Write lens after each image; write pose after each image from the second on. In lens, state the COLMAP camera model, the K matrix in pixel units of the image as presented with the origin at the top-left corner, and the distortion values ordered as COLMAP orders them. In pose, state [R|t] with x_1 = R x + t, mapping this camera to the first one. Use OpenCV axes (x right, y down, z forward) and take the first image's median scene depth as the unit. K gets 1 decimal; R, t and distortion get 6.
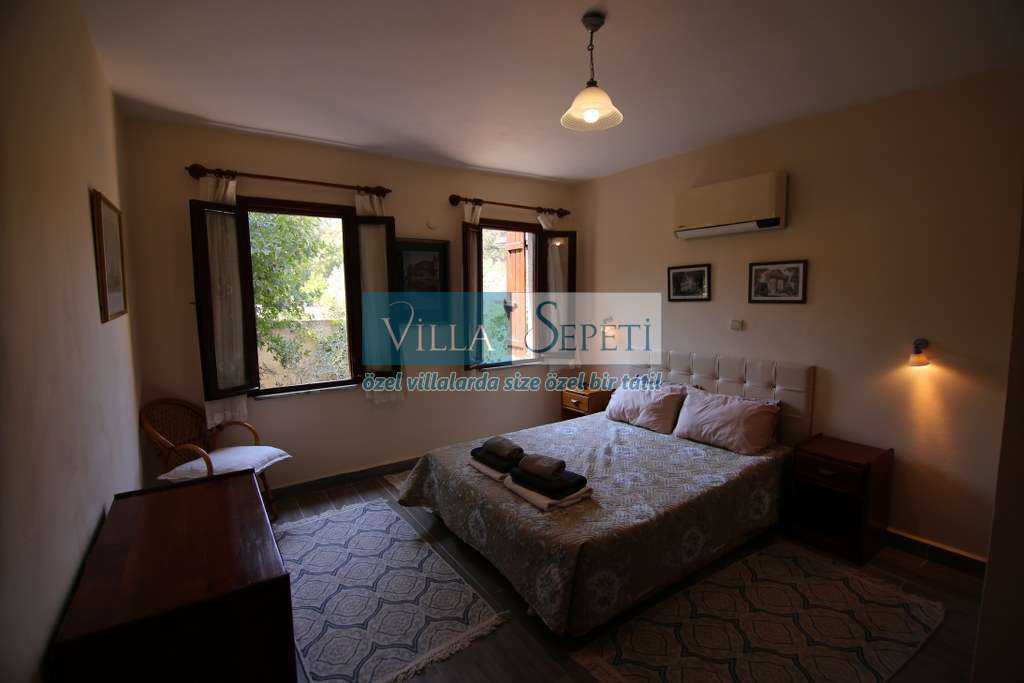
lens RADIAL K [[488.6, 0, 512.7], [0, 488.6, 338.5], [0, 0, 1]] dist [-0.000371, 0.000024]
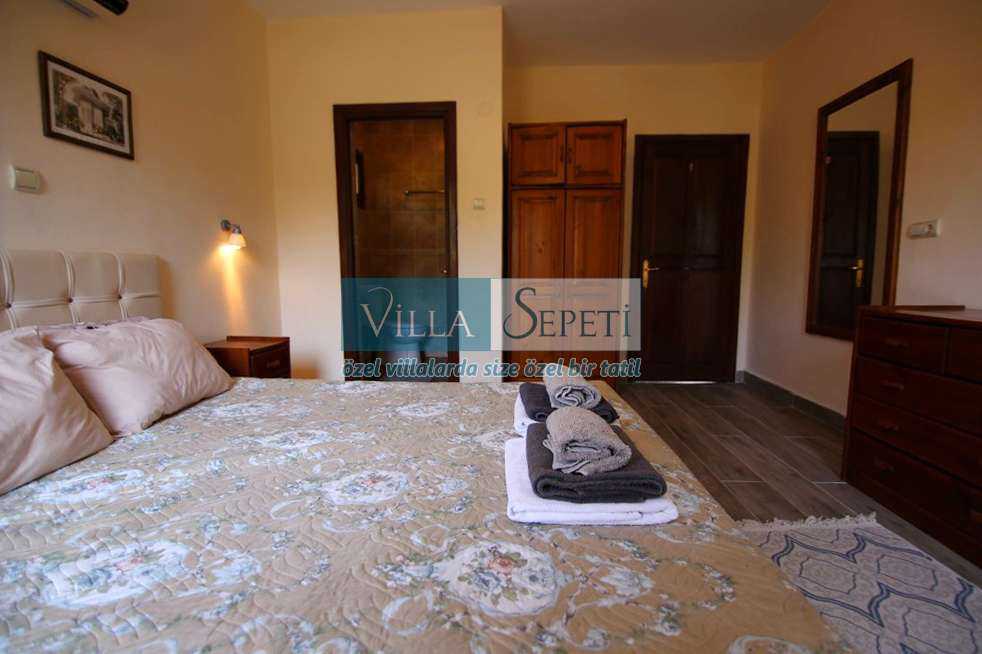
lens RADIAL K [[468.5, 0, 487.8], [0, 468.5, 320.5], [0, 0, 1]] dist [-0.000371, 0.000024]
pose [[-0.794748, -0.055361, 0.604409, -0.165209], [0.070197, 0.980764, 0.182137, 0.055778], [-0.602866, 0.187181, -0.775574, 1.197635]]
